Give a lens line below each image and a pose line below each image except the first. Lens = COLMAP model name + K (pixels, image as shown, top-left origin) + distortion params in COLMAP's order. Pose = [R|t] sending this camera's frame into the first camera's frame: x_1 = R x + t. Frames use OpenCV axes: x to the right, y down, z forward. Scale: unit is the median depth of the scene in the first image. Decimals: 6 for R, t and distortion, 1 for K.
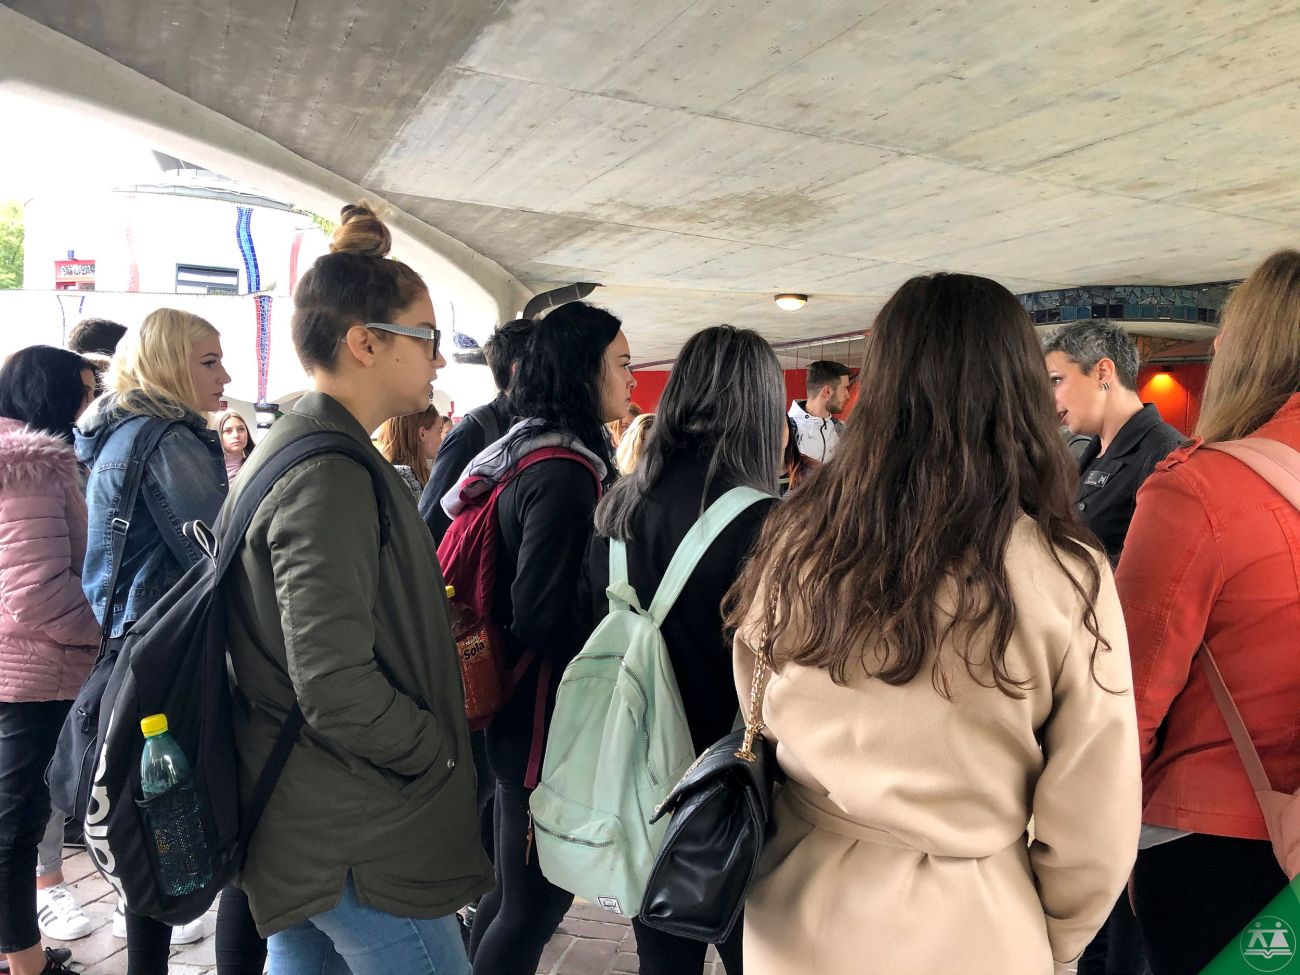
lens RADIAL K [[1080.9, 0, 650.5], [0, 1080.9, 483.6], [0, 0, 1]] dist [0.036319, 0.001241]
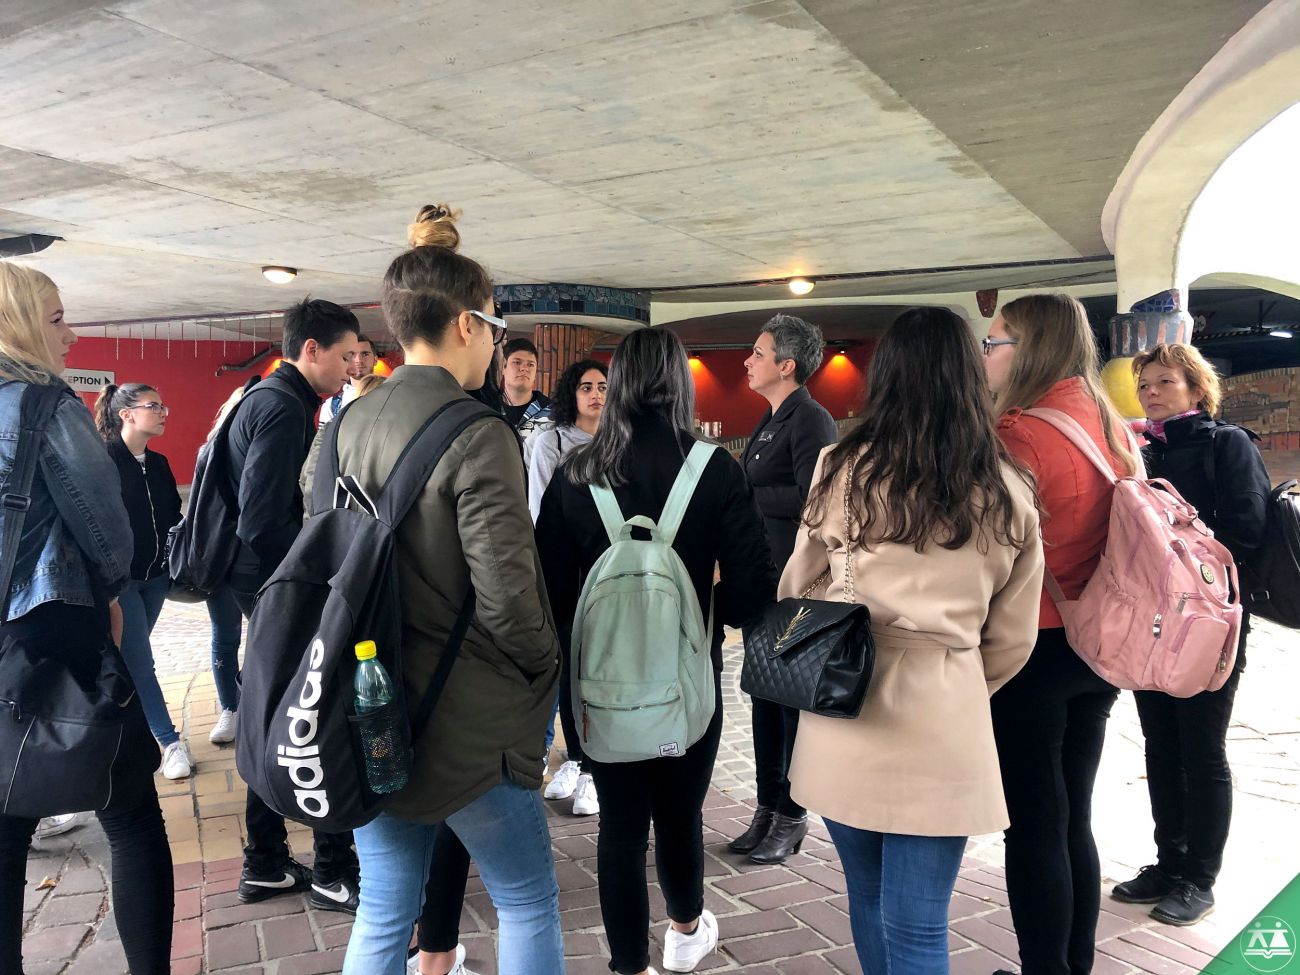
lens RADIAL K [[1097.7, 0, 638.8], [0, 1097.7, 499.8], [0, 0, 1]] dist [0.023356, 0.013348]
pose [[0.840573, -0.037419, 0.540404, -0.232137], [0.019377, 0.999050, 0.039036, 0.005836], [-0.541351, -0.022341, 0.840500, -0.040716]]
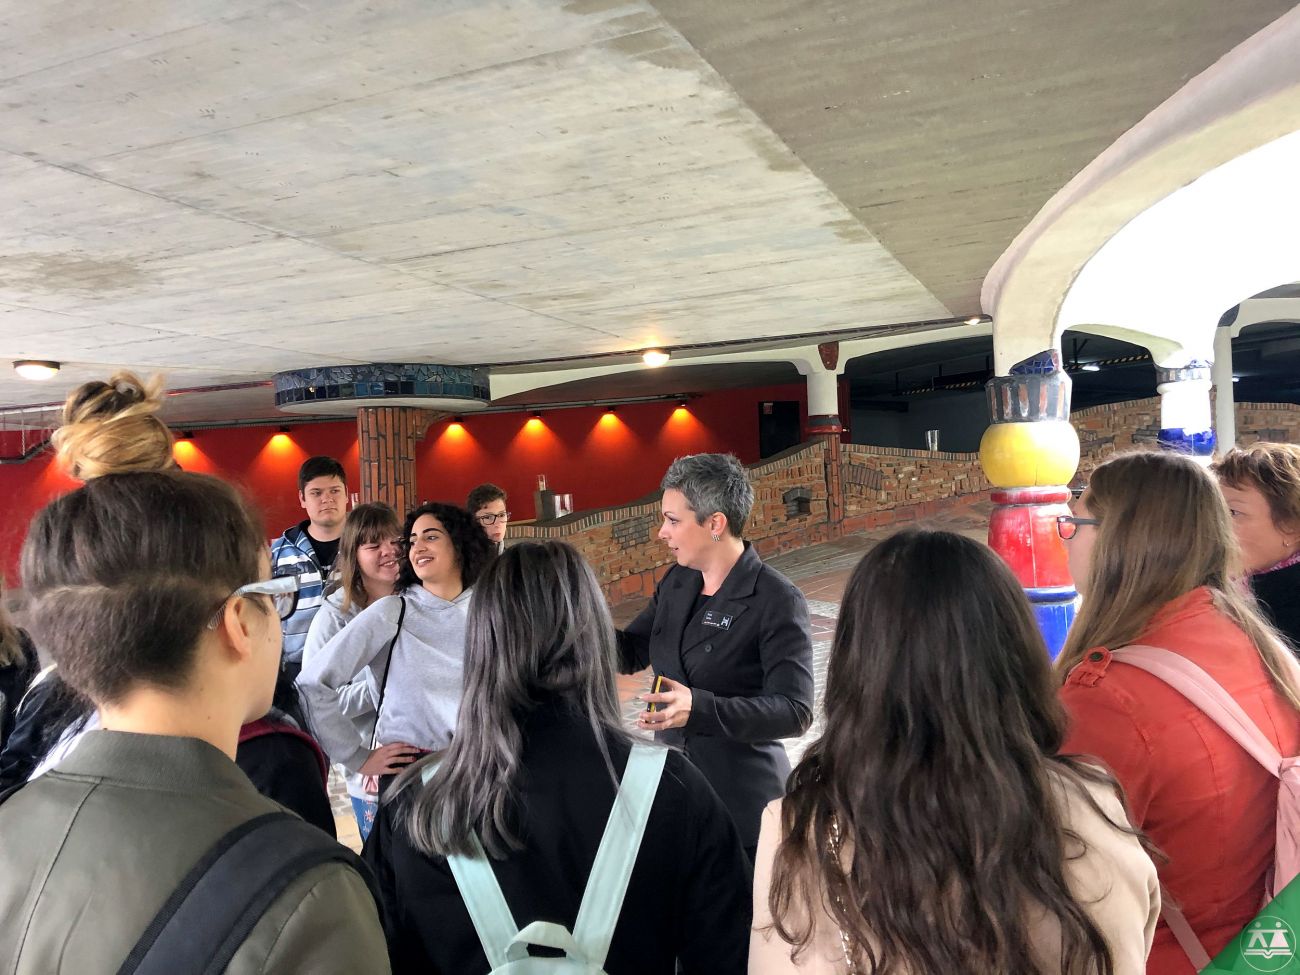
lens RADIAL K [[1080.9, 0, 650.5], [0, 1080.9, 483.6], [0, 0, 1]] dist [0.036319, 0.001241]
pose [[0.741891, -0.058291, 0.667982, -0.134804], [0.084890, 0.996363, -0.007335, -0.058250], [-0.665126, 0.062147, 0.744141, 0.123312]]
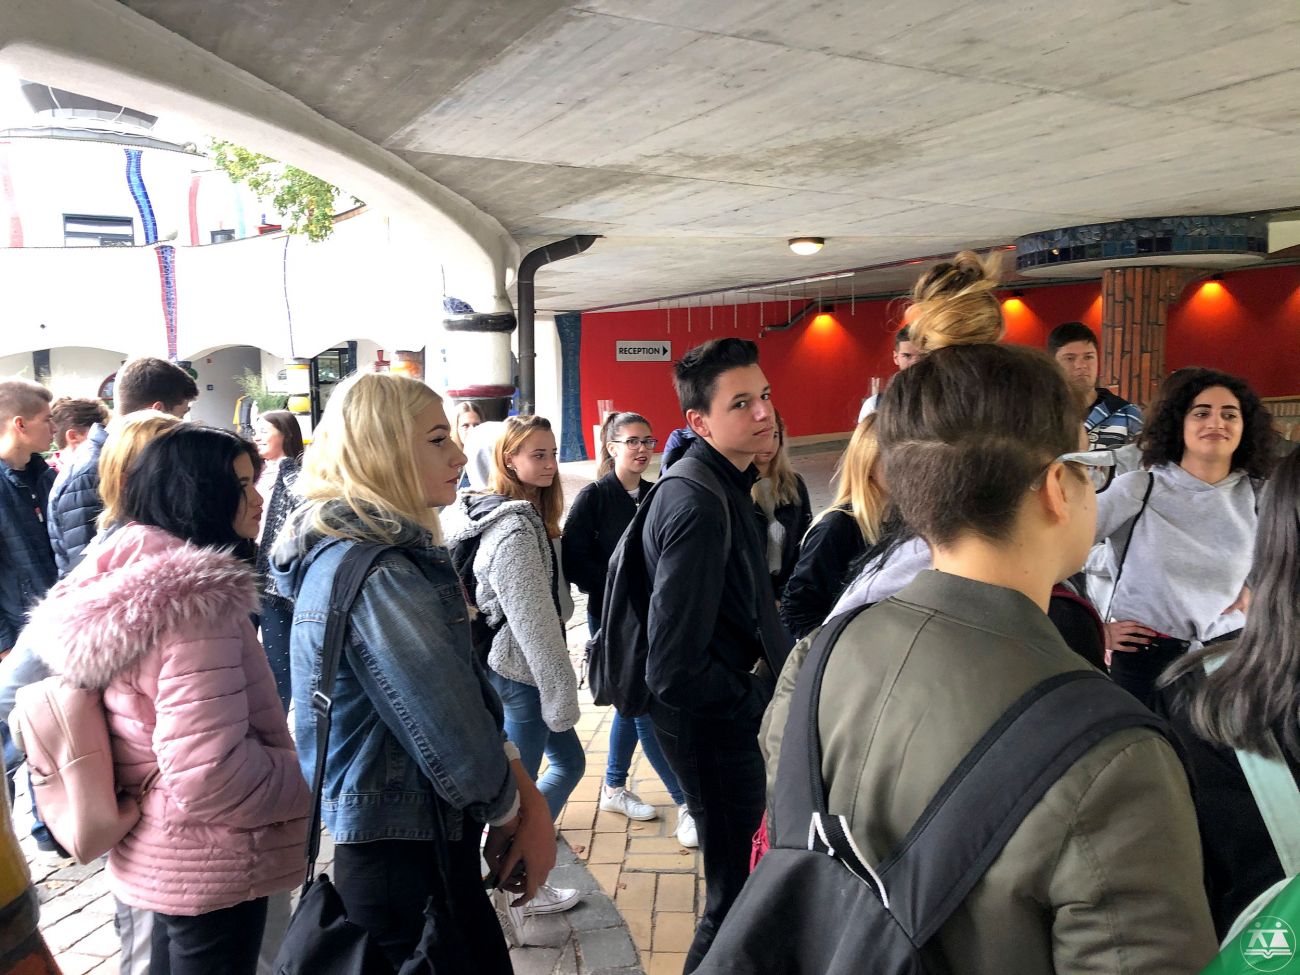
lens RADIAL K [[1087.0, 0, 630.3], [0, 1087.0, 473.5], [0, 0, 1]] dist [0.024520, 0.012796]
pose [[0.996023, -0.055832, 0.069430, -0.152267], [0.051738, 0.996890, 0.059439, -0.059975], [-0.072533, -0.055611, 0.995814, 0.120068]]
